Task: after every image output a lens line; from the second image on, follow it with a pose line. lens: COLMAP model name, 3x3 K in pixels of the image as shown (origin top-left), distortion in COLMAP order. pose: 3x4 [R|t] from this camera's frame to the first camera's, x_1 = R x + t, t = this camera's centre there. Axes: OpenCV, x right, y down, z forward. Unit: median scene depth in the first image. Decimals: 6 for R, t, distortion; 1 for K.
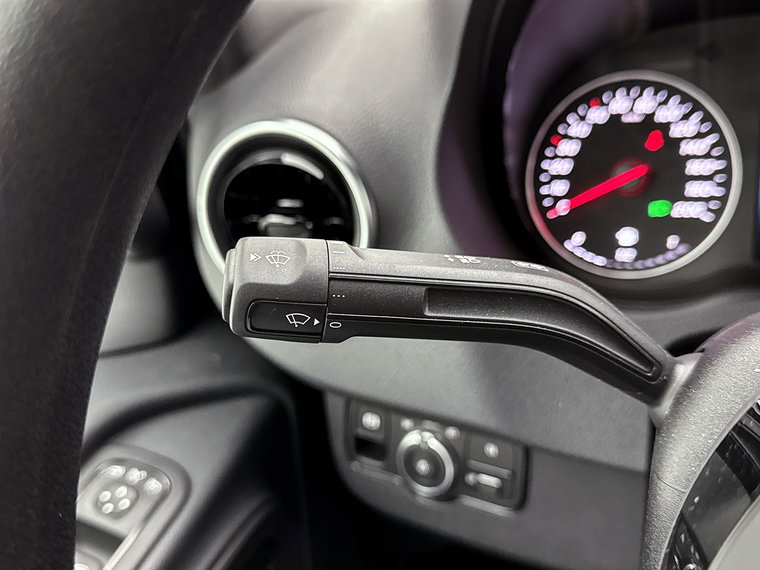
lens RADIAL K [[737.5, 0, 383.1], [0, 737.5, 282.1], [0, 0, 1]] dist [0.042610, 0.000000]
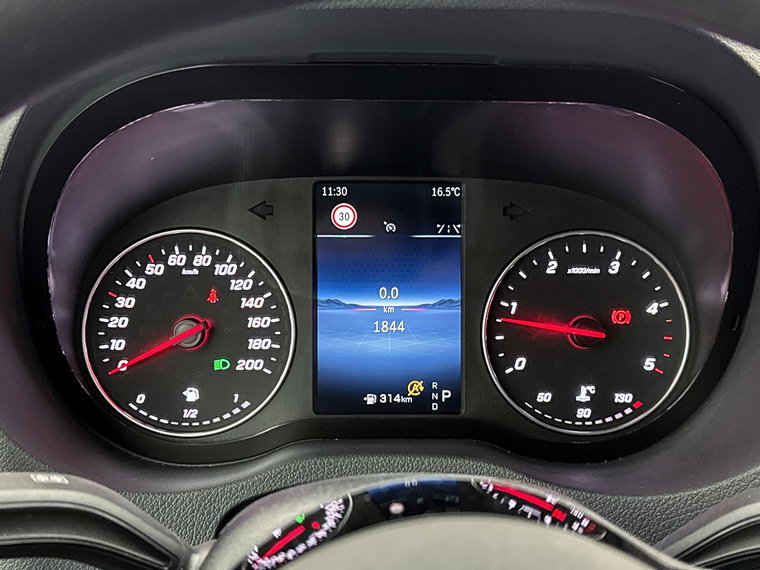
lens RADIAL K [[1019.1, 0, 383.8], [0, 1019.1, 286.8], [0, 0, 1]] dist [0.119760, 0.000000]
pose [[0.915312, -0.020246, 0.402237, 0.027813], [0.052489, 0.996214, -0.069299, -0.096753], [-0.399311, 0.084543, 0.912909, -0.322436]]
